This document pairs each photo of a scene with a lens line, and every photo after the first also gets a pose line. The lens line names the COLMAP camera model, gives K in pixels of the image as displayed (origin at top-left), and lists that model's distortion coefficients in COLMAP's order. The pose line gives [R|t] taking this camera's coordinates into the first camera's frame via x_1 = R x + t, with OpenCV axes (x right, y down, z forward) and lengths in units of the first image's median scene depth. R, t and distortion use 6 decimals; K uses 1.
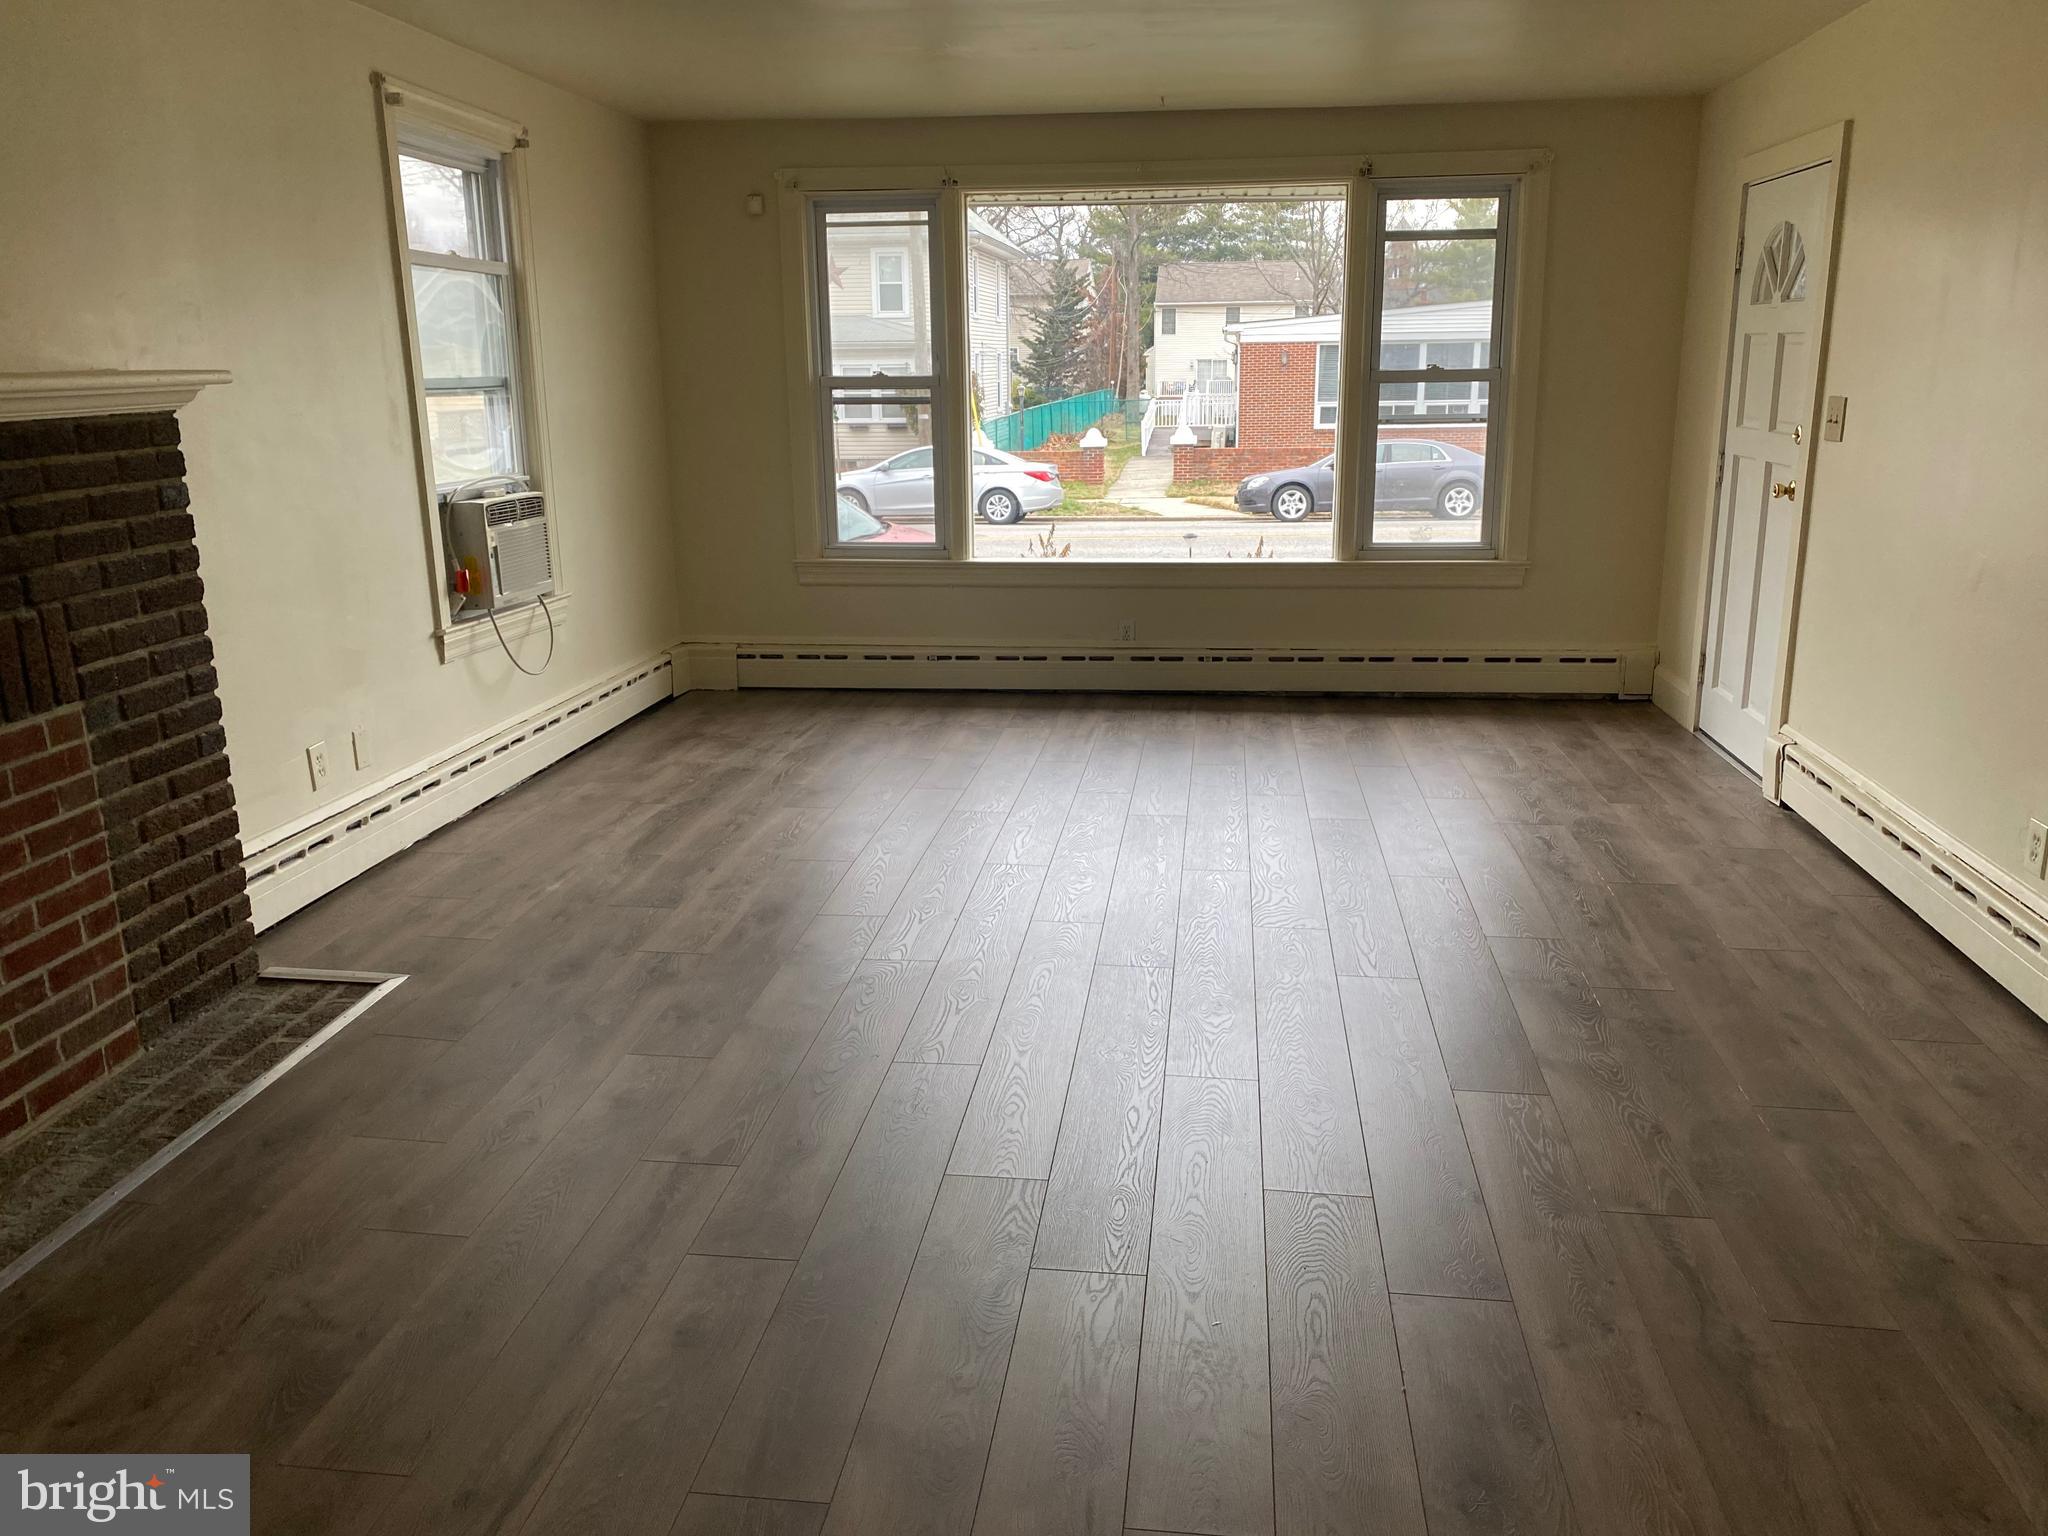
lens RADIAL K [[1572.7, 0, 1018.5], [0, 1572.7, 764.6], [0, 0, 1]] dist [0.030770, -0.039574]
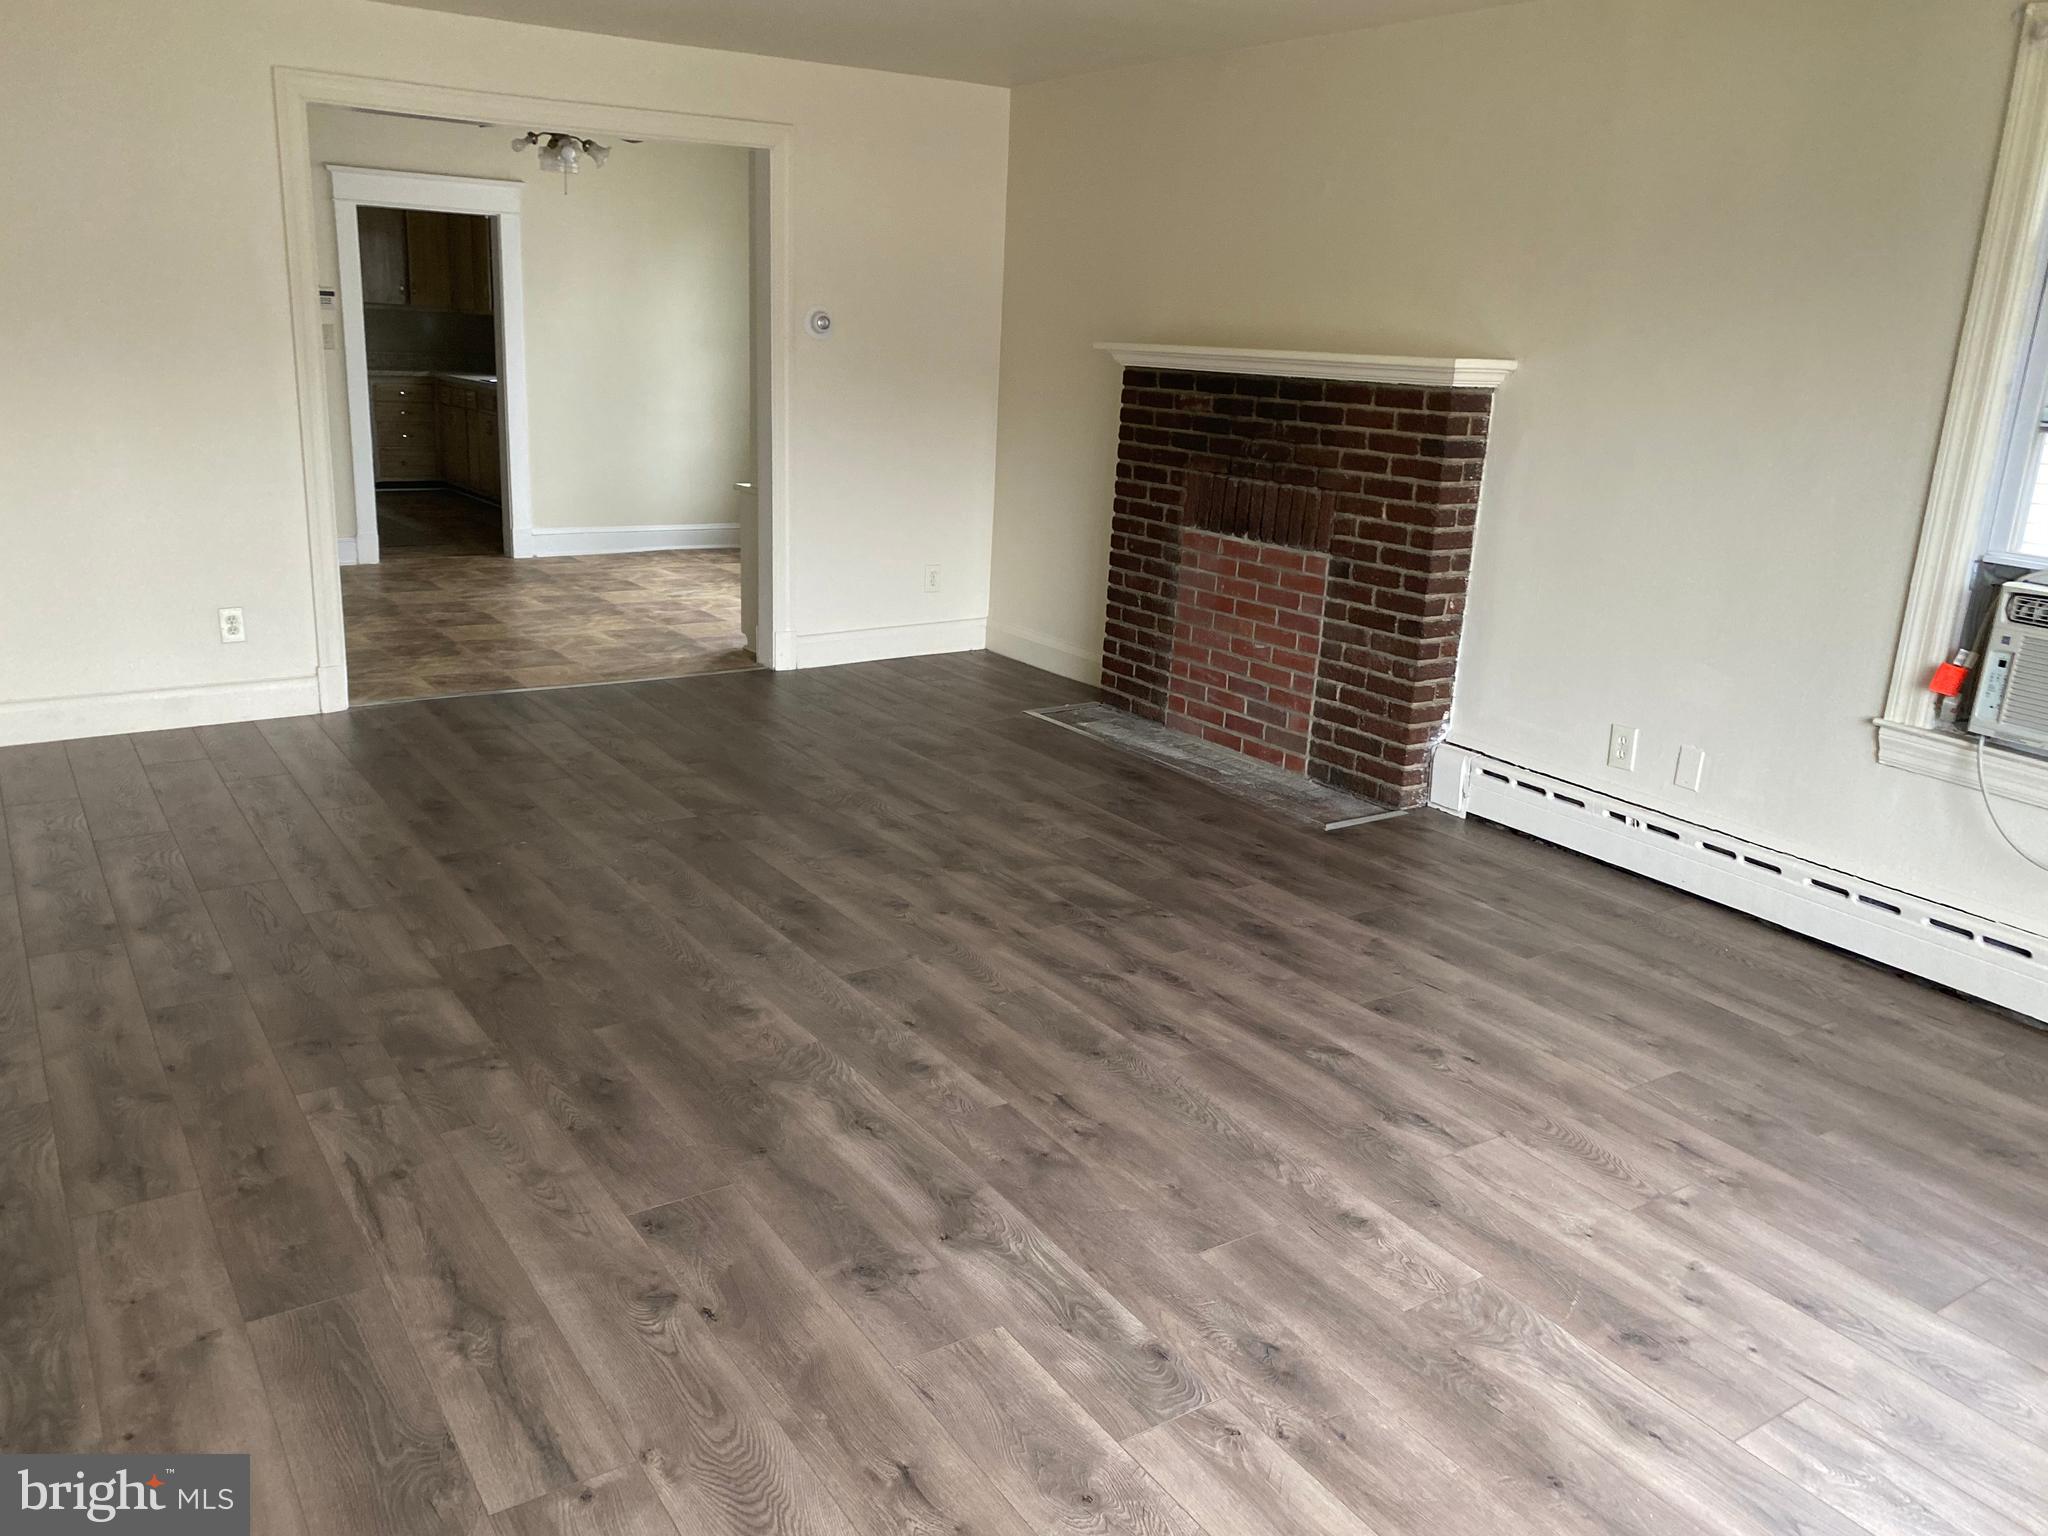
lens RADIAL K [[1572.7, 0, 1014.4], [0, 1572.7, 771.5], [0, 0, 1]] dist [0.030770, -0.039574]
pose [[-0.754727, 0.155727, -0.637289, 0.563949], [-0.201623, 0.869344, 0.451208, -0.399367], [0.624289, 0.469031, -0.624719, 1.489764]]
